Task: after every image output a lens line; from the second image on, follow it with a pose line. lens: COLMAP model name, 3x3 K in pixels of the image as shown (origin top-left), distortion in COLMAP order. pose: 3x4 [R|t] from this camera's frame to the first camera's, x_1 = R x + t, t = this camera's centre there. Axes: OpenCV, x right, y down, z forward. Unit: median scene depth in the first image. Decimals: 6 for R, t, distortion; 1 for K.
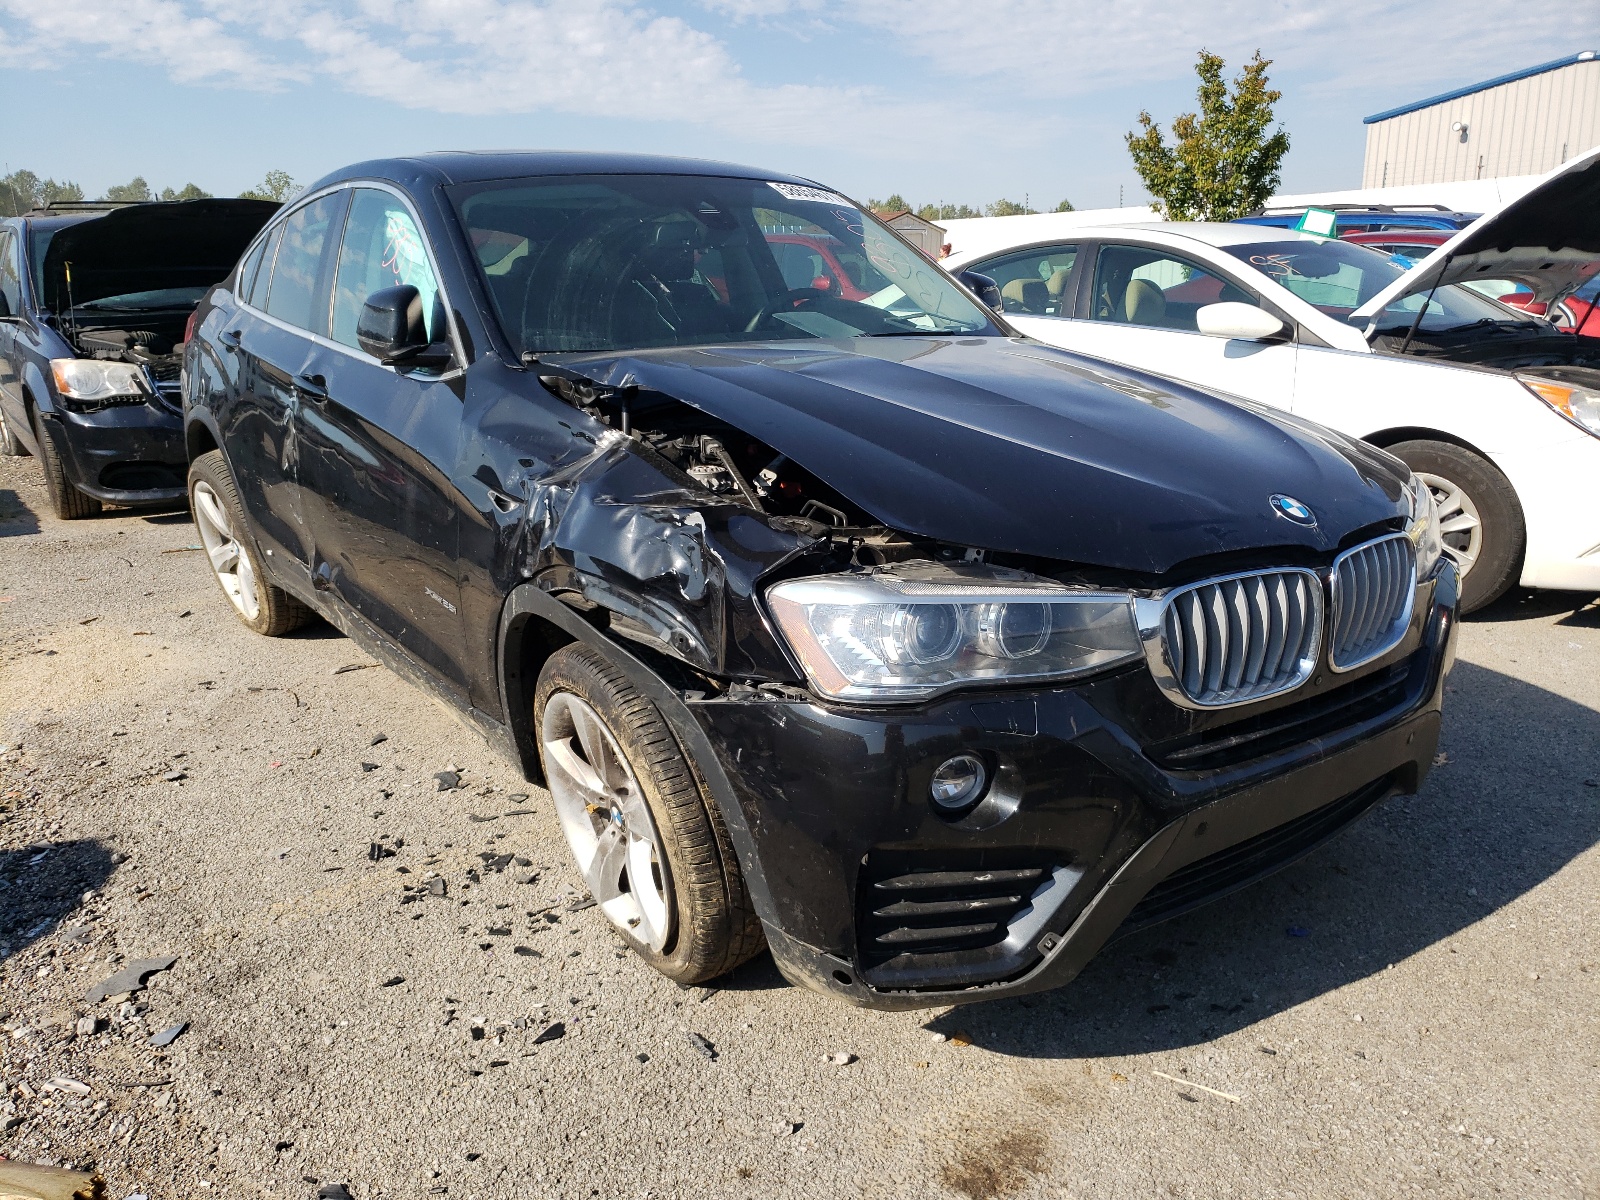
lens RADIAL K [[1209.8, 0, 800.0], [0, 1209.8, 600.0], [0, 0, 1]] dist [0.003310, -0.007641]
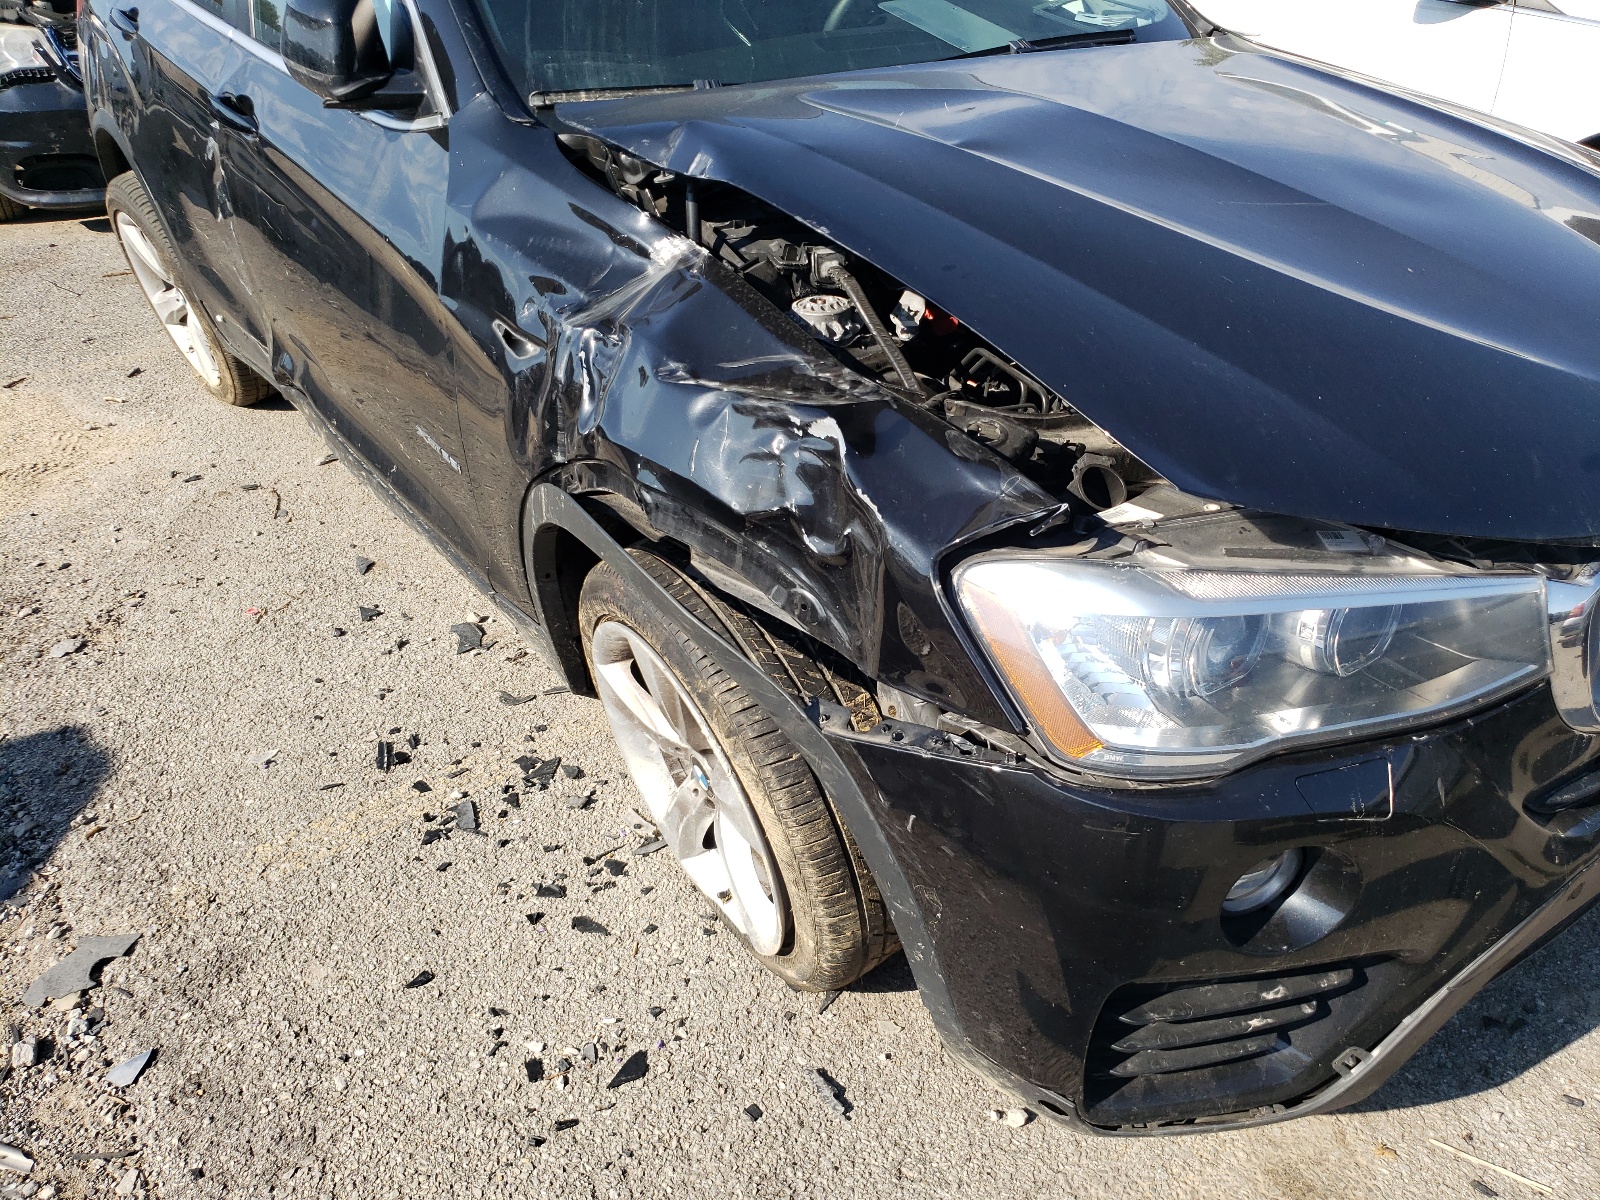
lens RADIAL K [[1258.4, 0, 839.5], [0, 1258.4, 598.4], [0, 0, 1]] dist [-0.007663, 0.021147]
pose [[0.999977, -0.005626, 0.003790, -0.069408], [0.004463, 0.966366, 0.257133, -0.125985], [-0.005109, -0.257110, 0.966369, 0.285543]]
